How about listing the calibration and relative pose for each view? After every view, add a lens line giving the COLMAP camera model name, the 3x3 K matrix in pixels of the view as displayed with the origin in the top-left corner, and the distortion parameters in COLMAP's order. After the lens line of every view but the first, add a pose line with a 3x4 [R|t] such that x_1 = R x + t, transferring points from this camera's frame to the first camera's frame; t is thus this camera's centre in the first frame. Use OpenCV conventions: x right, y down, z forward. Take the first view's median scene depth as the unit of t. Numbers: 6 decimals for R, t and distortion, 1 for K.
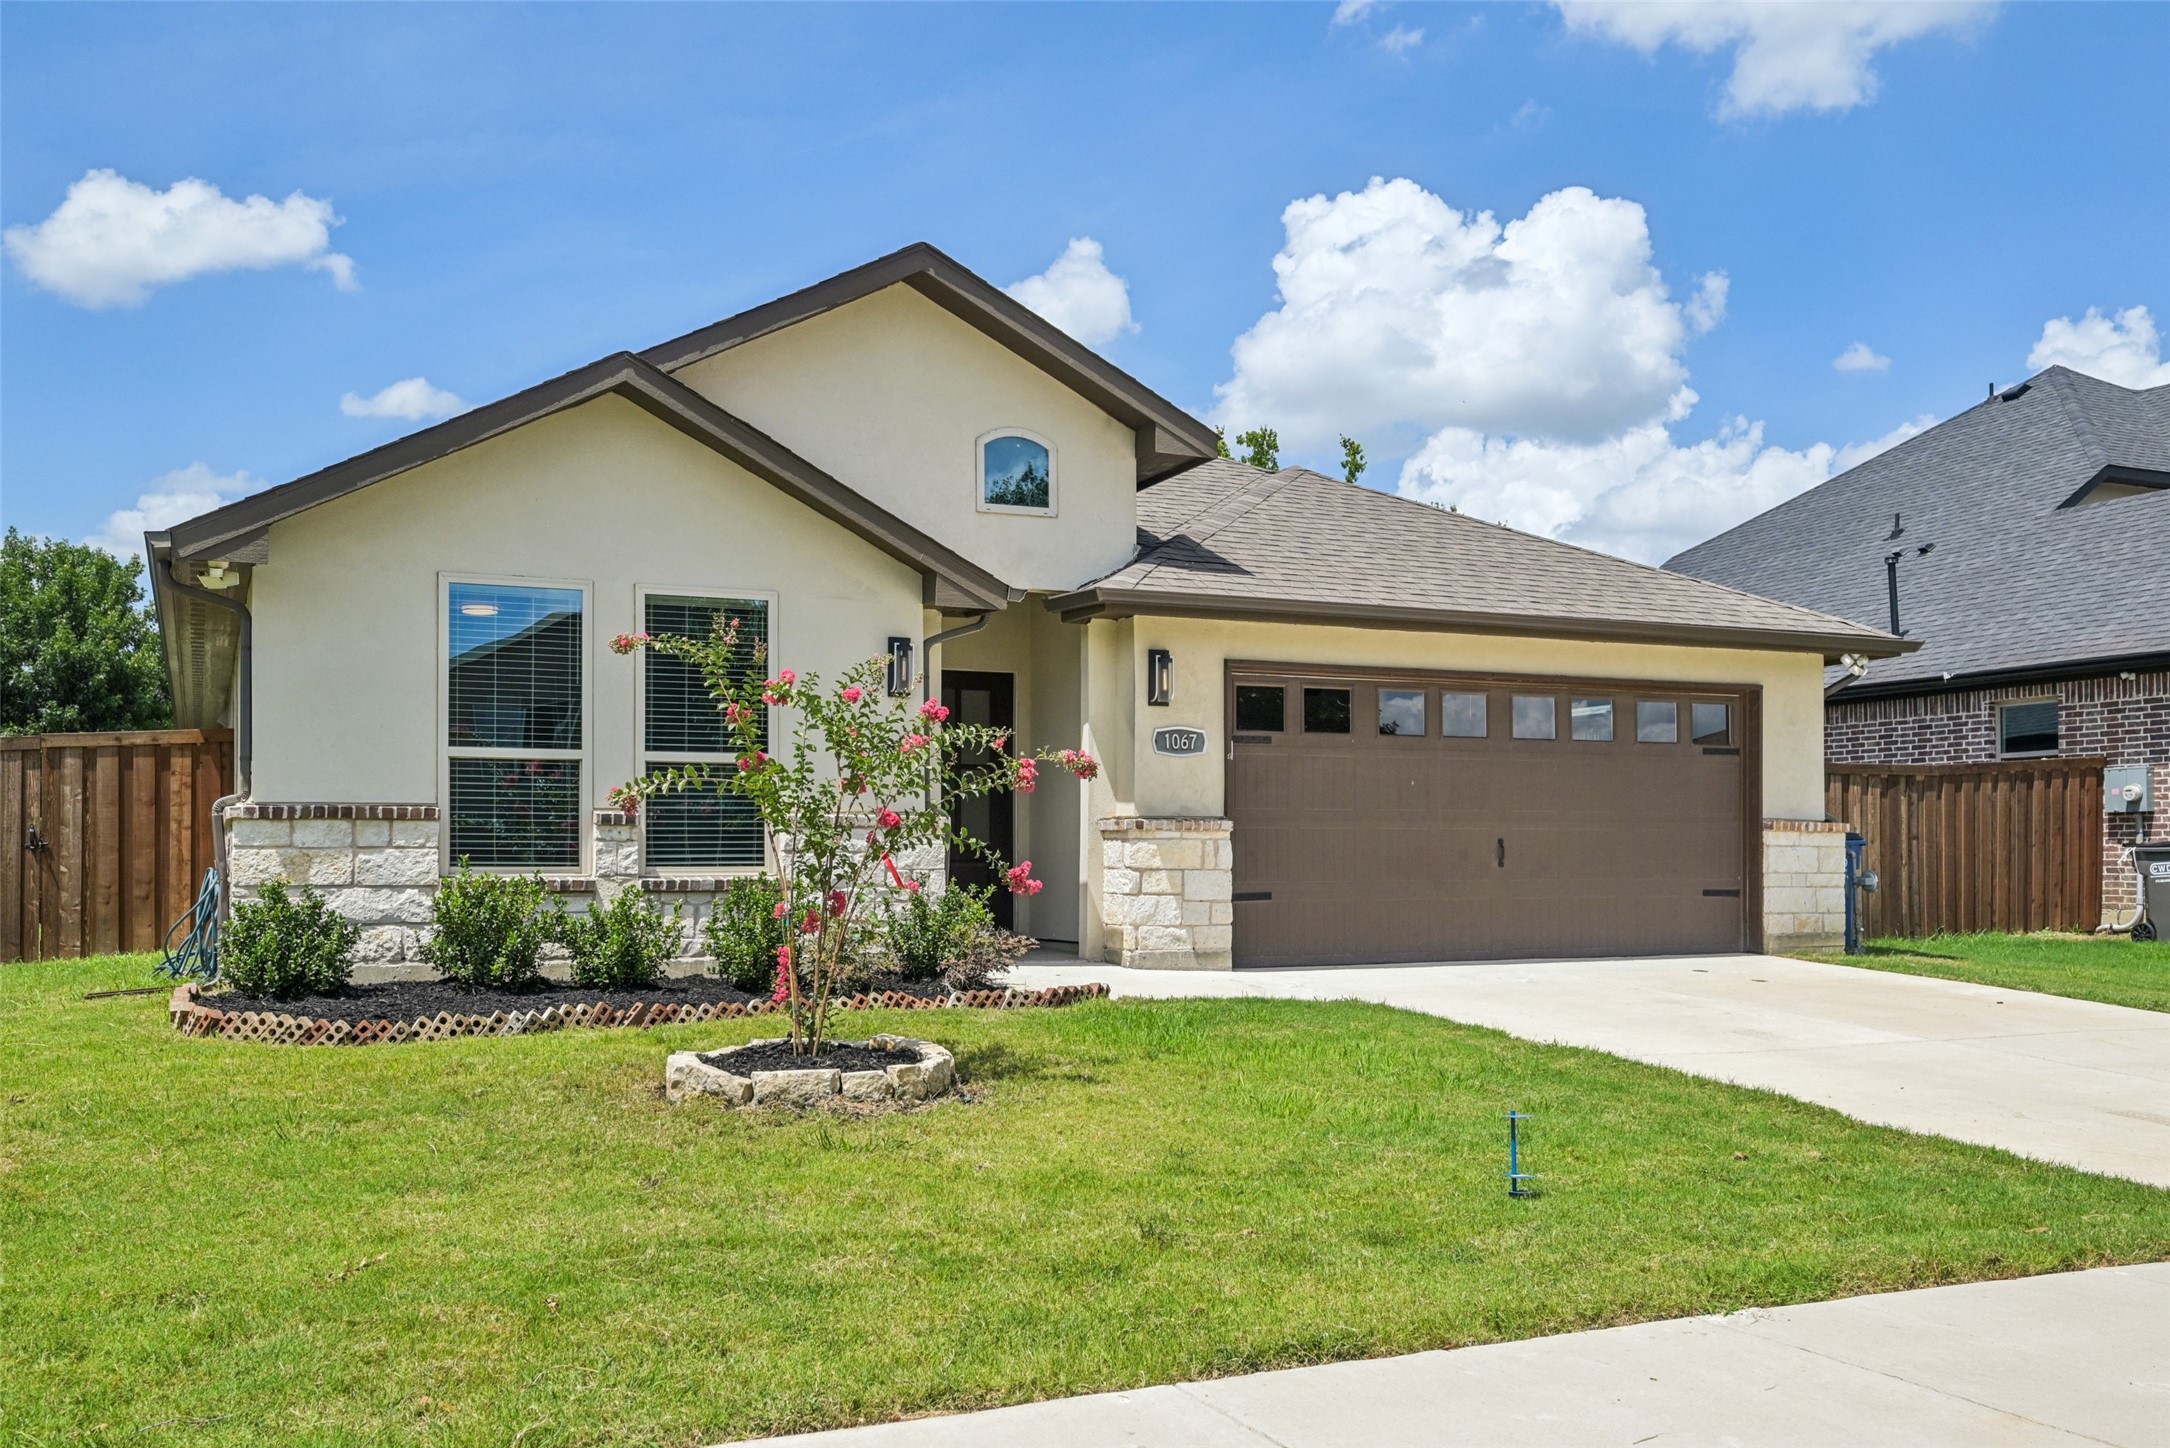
lens RADIAL K [[1886.7, 0, 1085.0], [0, 1886.7, 724.0], [0, 0, 1]] dist [0.000269, -0.000012]
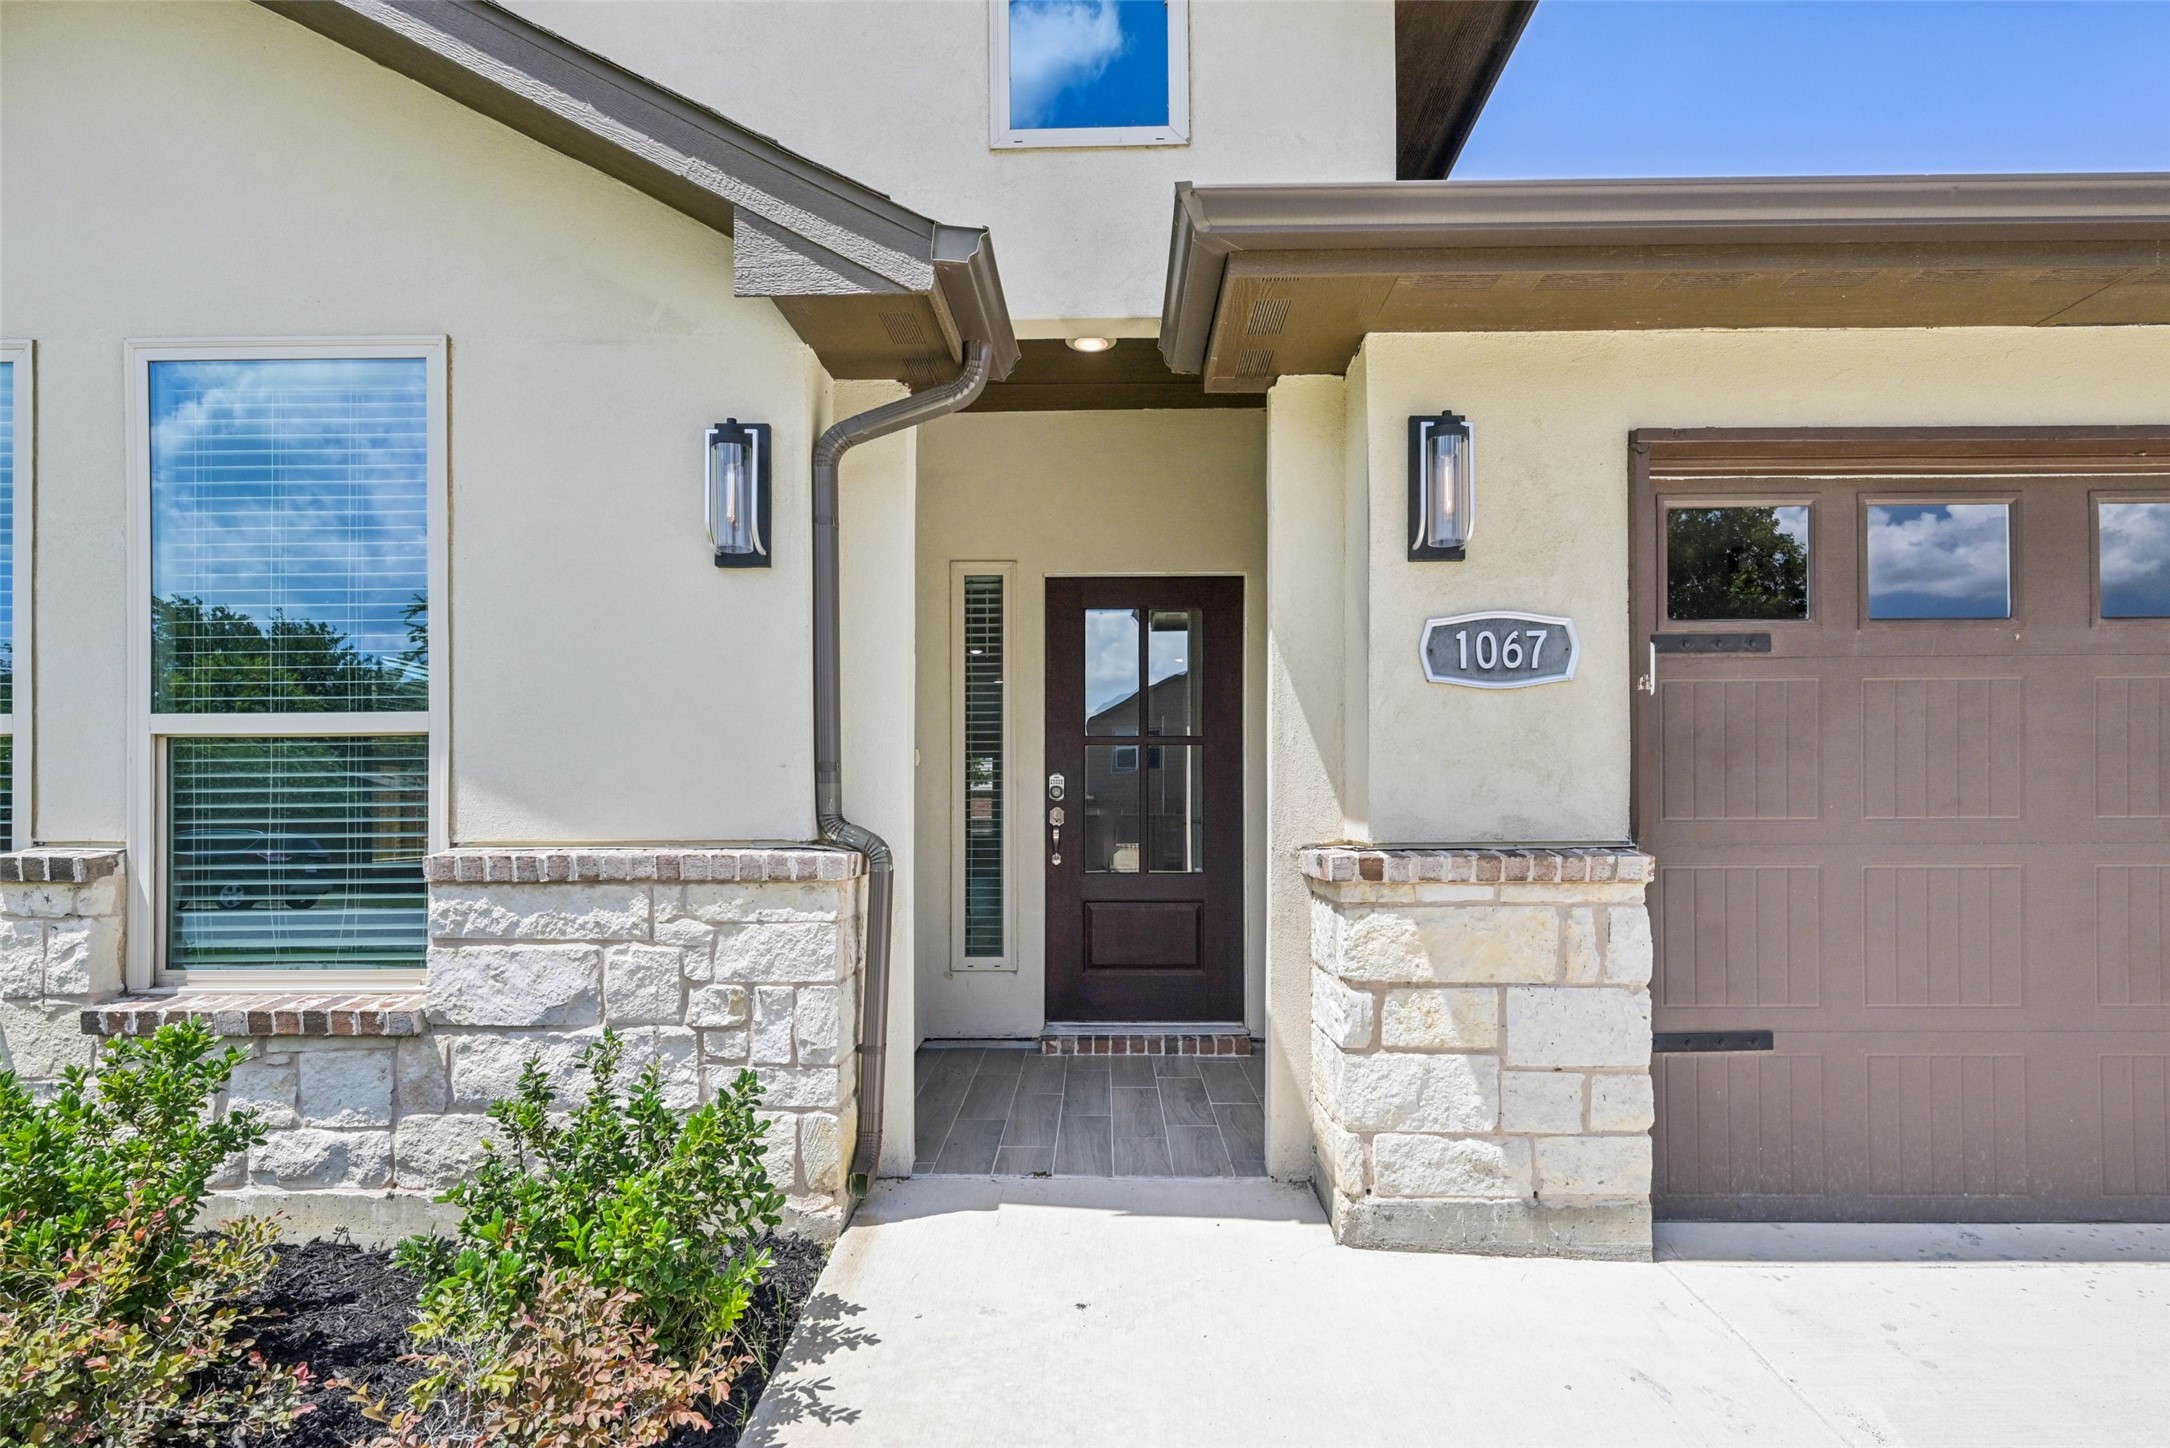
lens RADIAL K [[1079.3, 0, 1092.3], [0, 1079.3, 787.8], [0, 0, 1]] dist [0.013830, 0.000033]
pose [[0.905836, -0.008984, -0.423532, 0.069026], [0.032820, 0.998259, 0.049019, 0.024090], [0.422355, -0.058303, 0.904554, 0.764457]]
